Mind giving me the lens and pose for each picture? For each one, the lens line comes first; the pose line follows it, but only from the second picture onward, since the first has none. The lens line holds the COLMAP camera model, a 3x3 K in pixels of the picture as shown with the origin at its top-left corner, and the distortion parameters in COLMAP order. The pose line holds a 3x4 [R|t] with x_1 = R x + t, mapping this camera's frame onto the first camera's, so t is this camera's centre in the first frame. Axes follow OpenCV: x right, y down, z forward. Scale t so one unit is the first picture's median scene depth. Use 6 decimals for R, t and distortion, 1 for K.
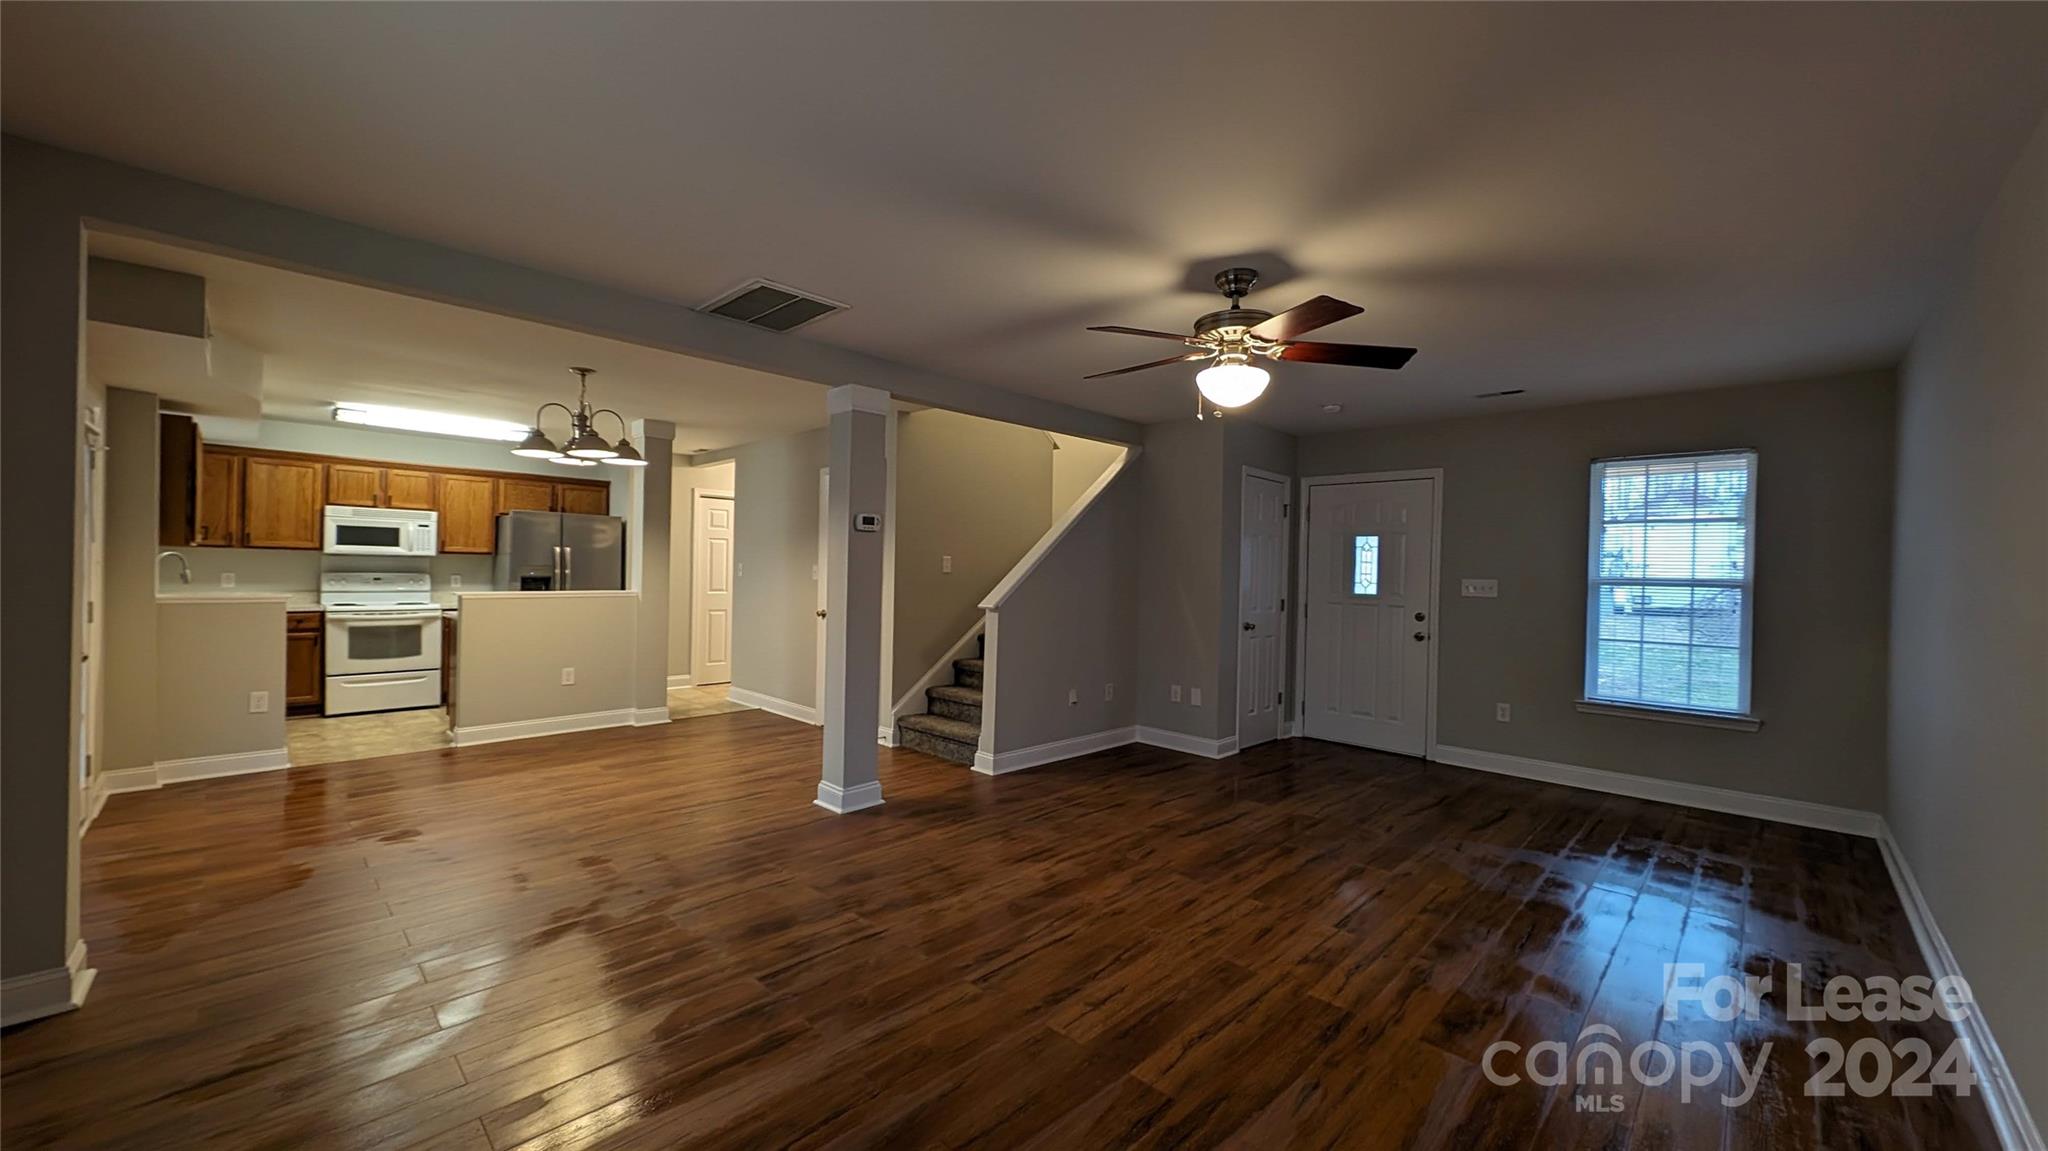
lens RADIAL K [[764.9, 0, 1024.0], [0, 764.9, 575.5], [0, 0, 1]] dist [0.000782, -0.000203]
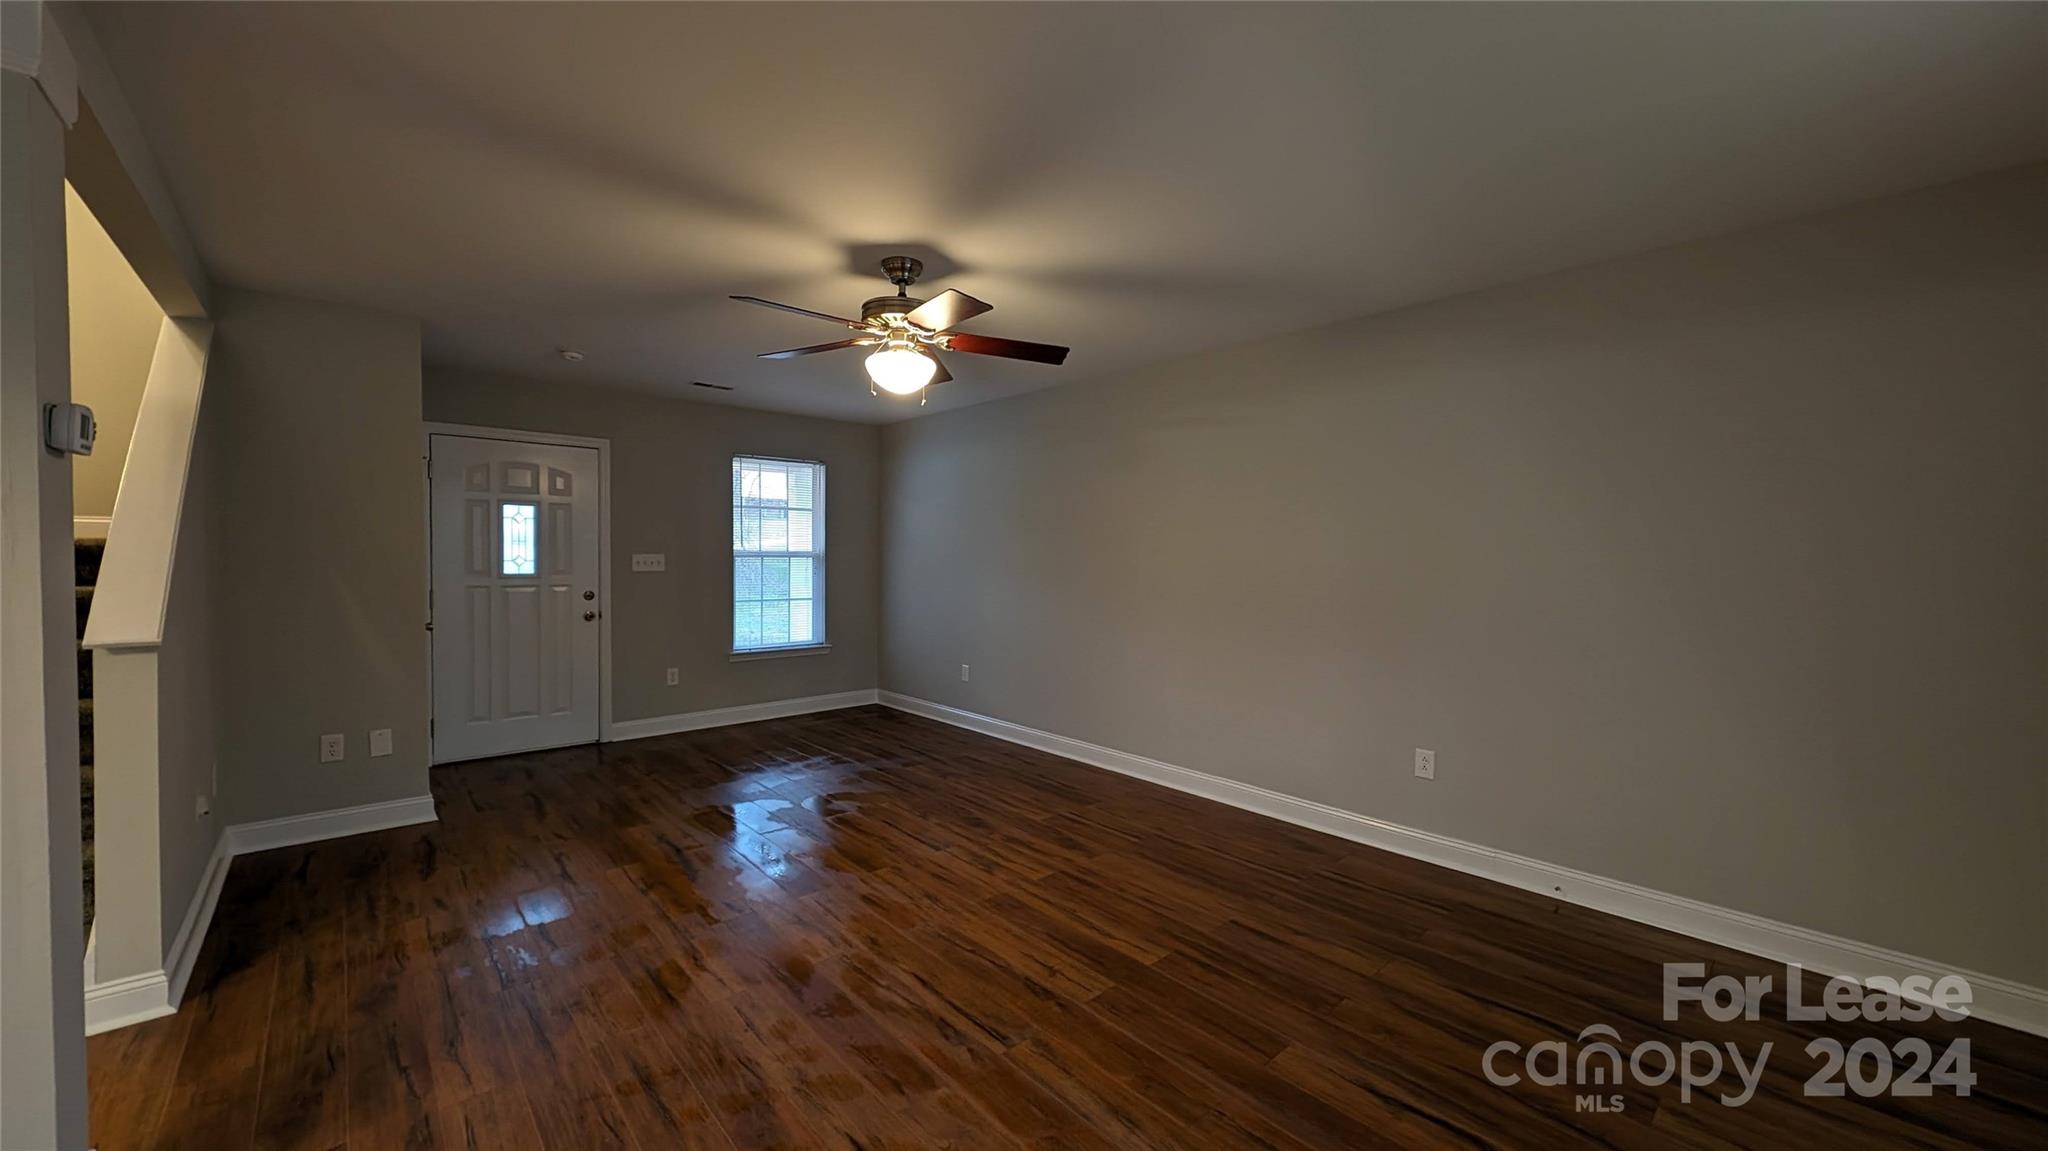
lens RADIAL K [[760.2, 0, 1027.9], [0, 760.2, 574.7], [0, 0, 1]] dist [0.012519, -0.006473]
pose [[0.062039, -0.048659, 0.996887, -0.380669], [0.002291, 0.998815, 0.048611, -0.015389], [-0.998071, -0.000732, 0.062077, 0.396495]]
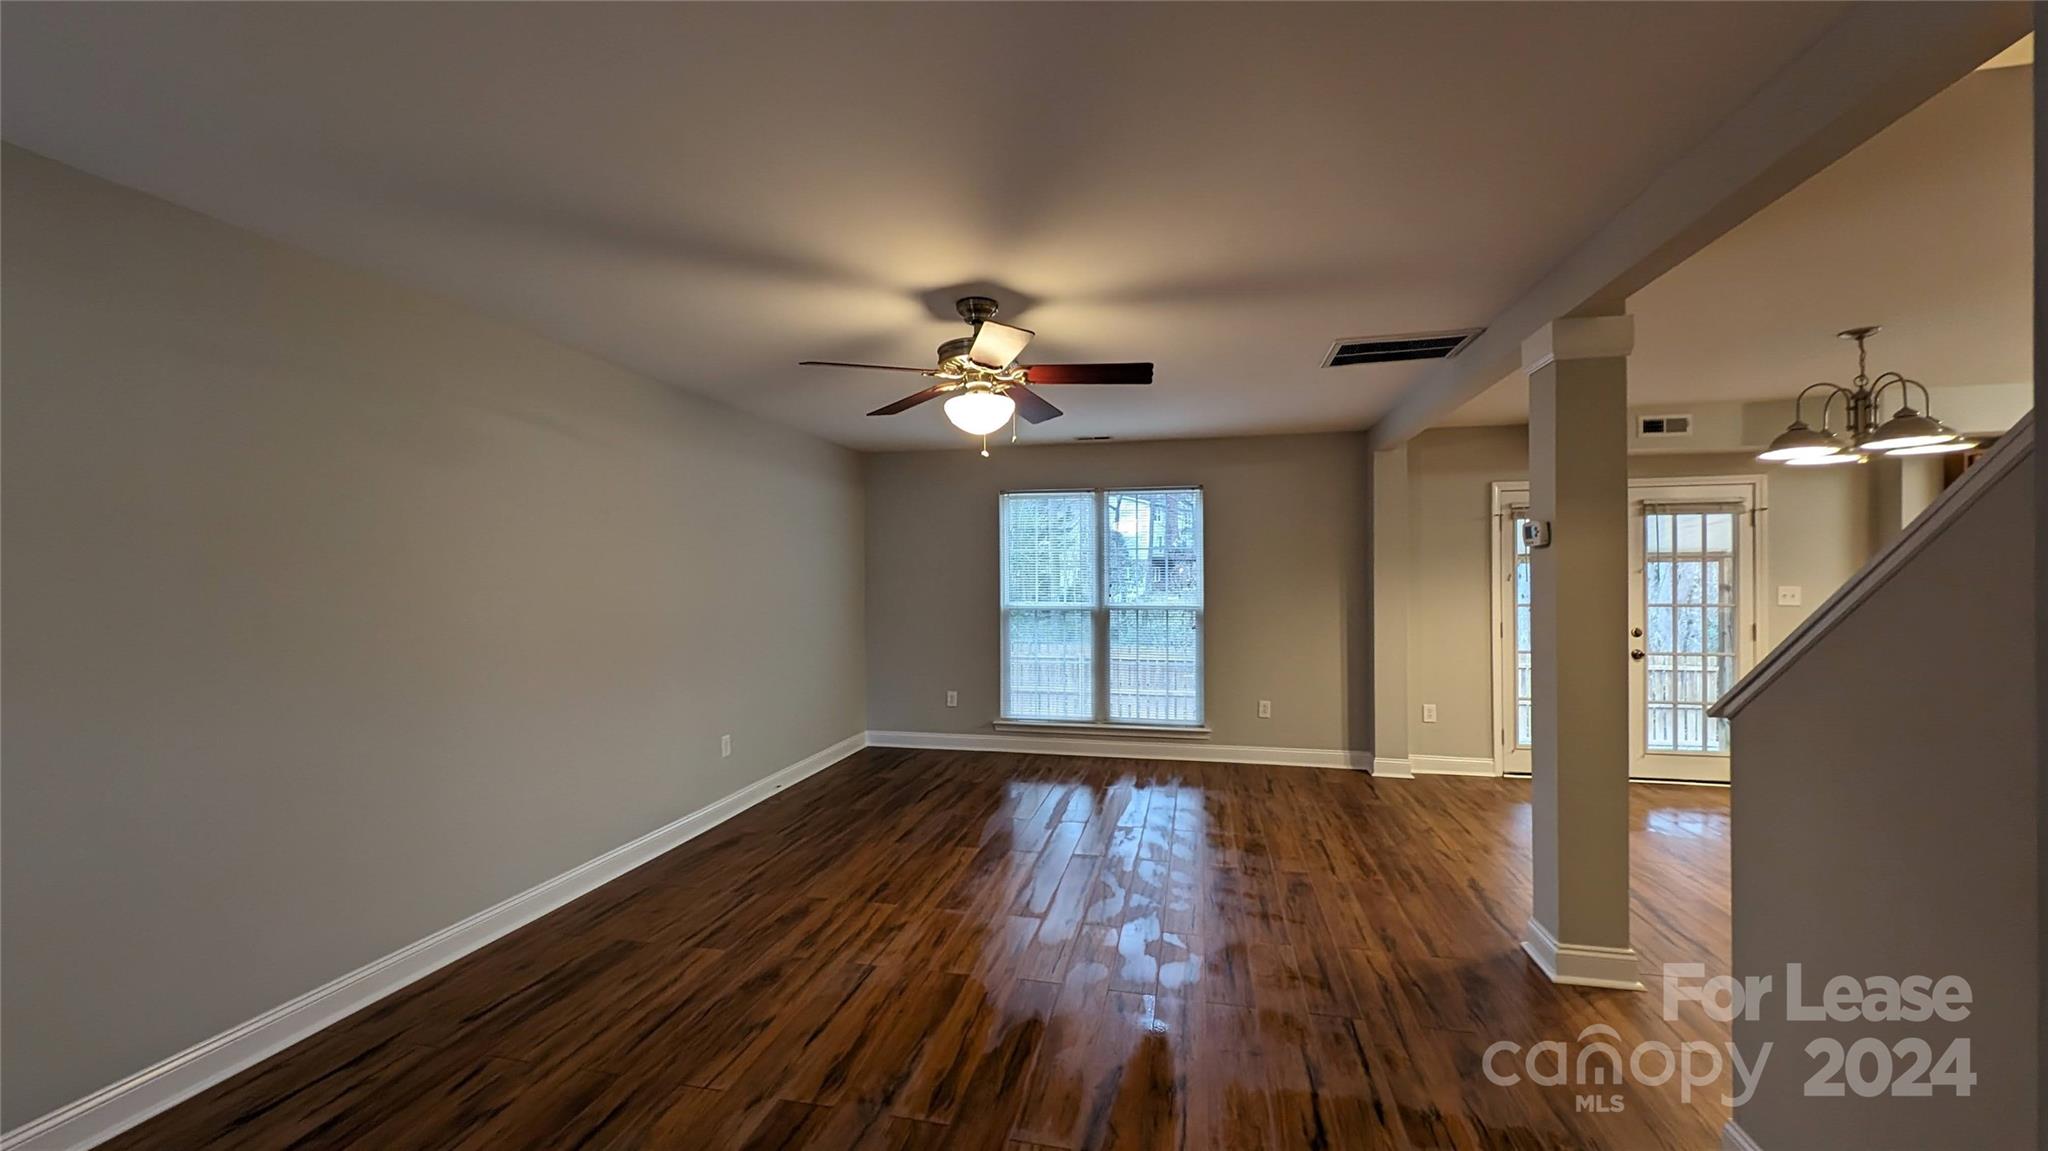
lens RADIAL K [[760.2, 0, 1027.9], [0, 760.2, 574.7], [0, 0, 1]] dist [0.012519, -0.006473]
pose [[-0.851814, -0.015310, -0.523620, 0.380378], [-0.014831, 0.999877, -0.005110, -0.017799], [0.523634, 0.003413, -0.851937, 0.969989]]
